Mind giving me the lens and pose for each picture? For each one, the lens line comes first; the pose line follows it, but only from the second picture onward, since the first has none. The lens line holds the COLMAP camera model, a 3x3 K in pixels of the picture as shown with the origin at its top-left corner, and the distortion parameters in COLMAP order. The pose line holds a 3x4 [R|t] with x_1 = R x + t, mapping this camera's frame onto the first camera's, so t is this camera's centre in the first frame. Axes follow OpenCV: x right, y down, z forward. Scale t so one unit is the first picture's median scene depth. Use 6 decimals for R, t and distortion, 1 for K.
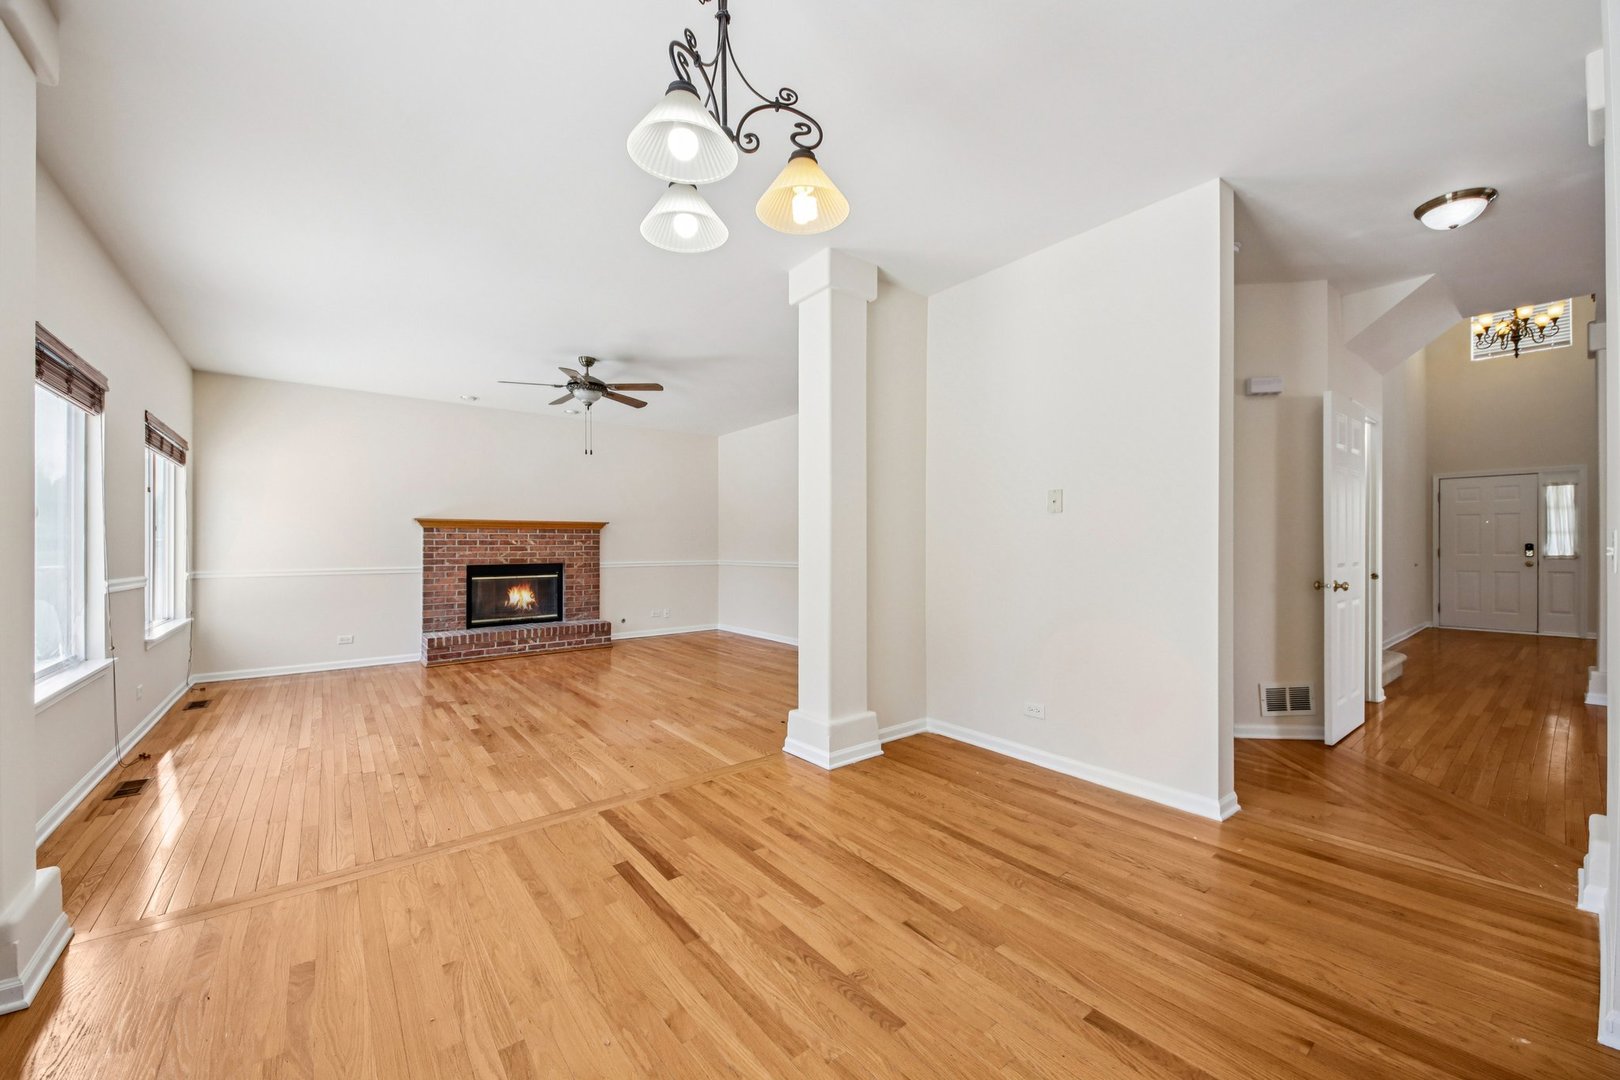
lens RADIAL K [[615.8, 0, 810.0], [0, 615.8, 540.0], [0, 0, 1]] dist [-0.000154, -0.006433]
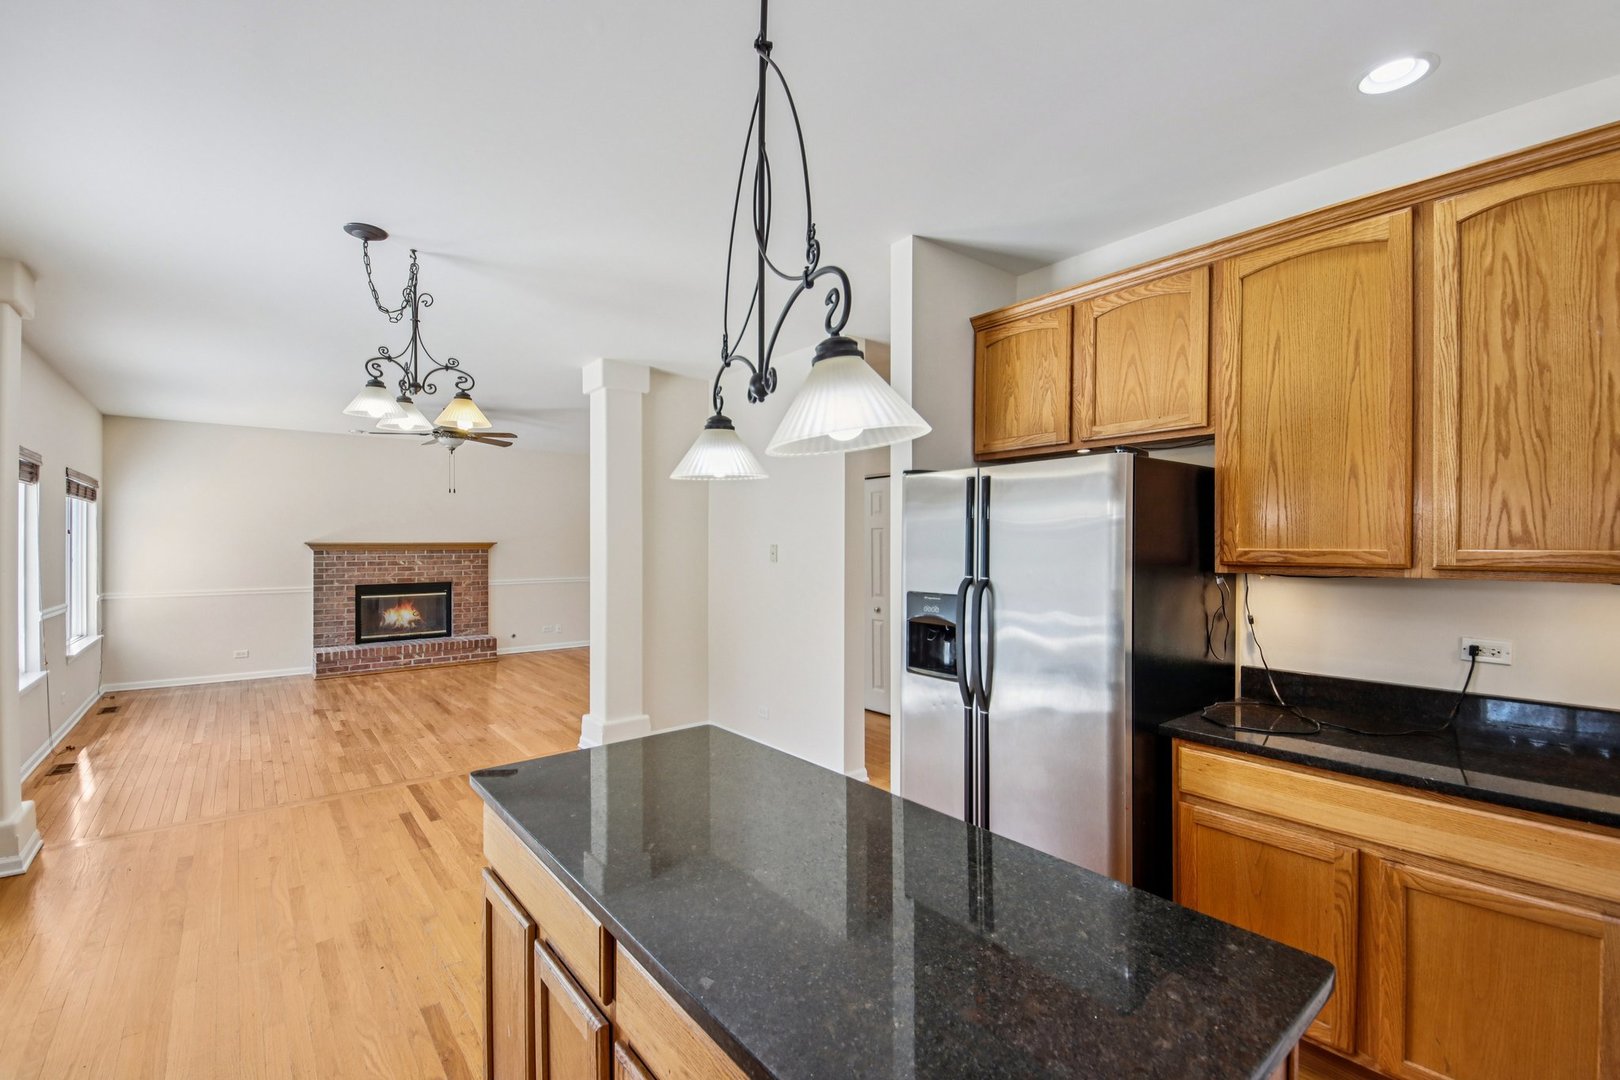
lens RADIAL K [[712.3, 0, 817.2], [0, 712.3, 542.4], [0, 0, 1]] dist [-0.015379, -0.001079]
pose [[0.999831, 0.007194, 0.016935, 0.304355], [-0.007374, 0.999916, 0.010626, -0.070487], [-0.016857, -0.010749, 0.999800, -0.332024]]
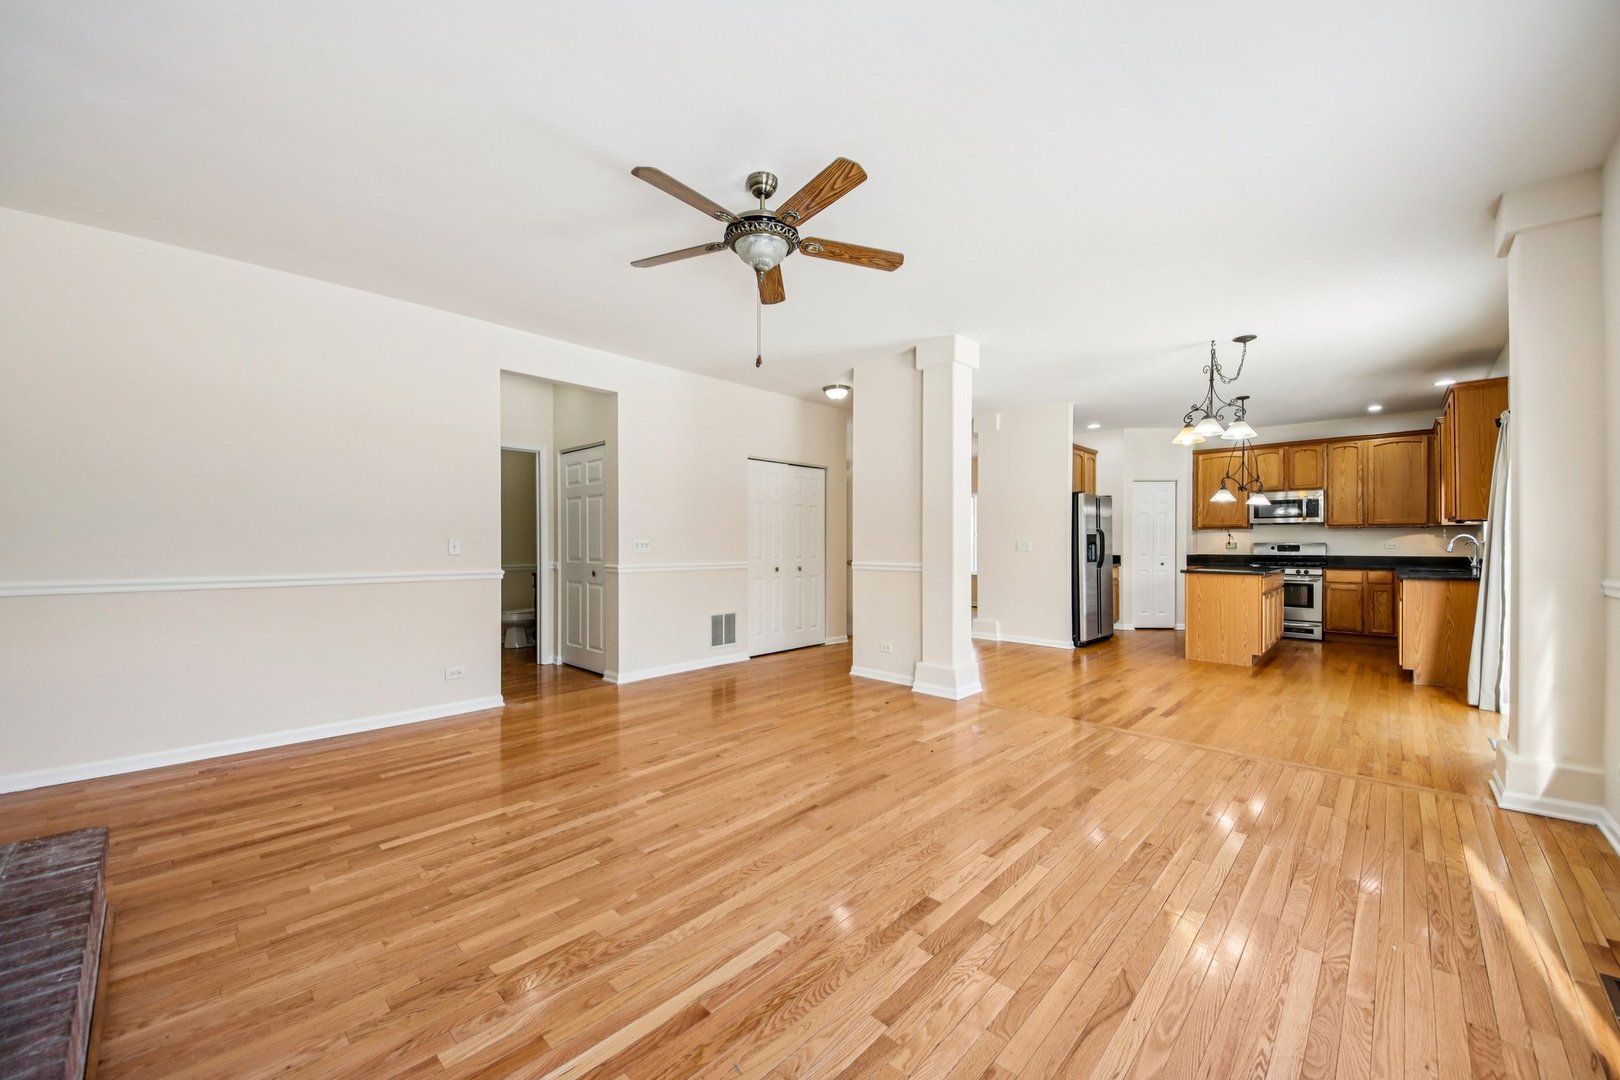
lens RADIAL K [[615.8, 0, 810.0], [0, 615.8, 540.0], [0, 0, 1]] dist [-0.000154, -0.006433]
pose [[-0.137728, 0.004316, 0.990461, -0.920386], [-0.006858, 0.999962, -0.005312, 0.011401], [-0.990446, -0.007524, -0.137693, 1.071977]]
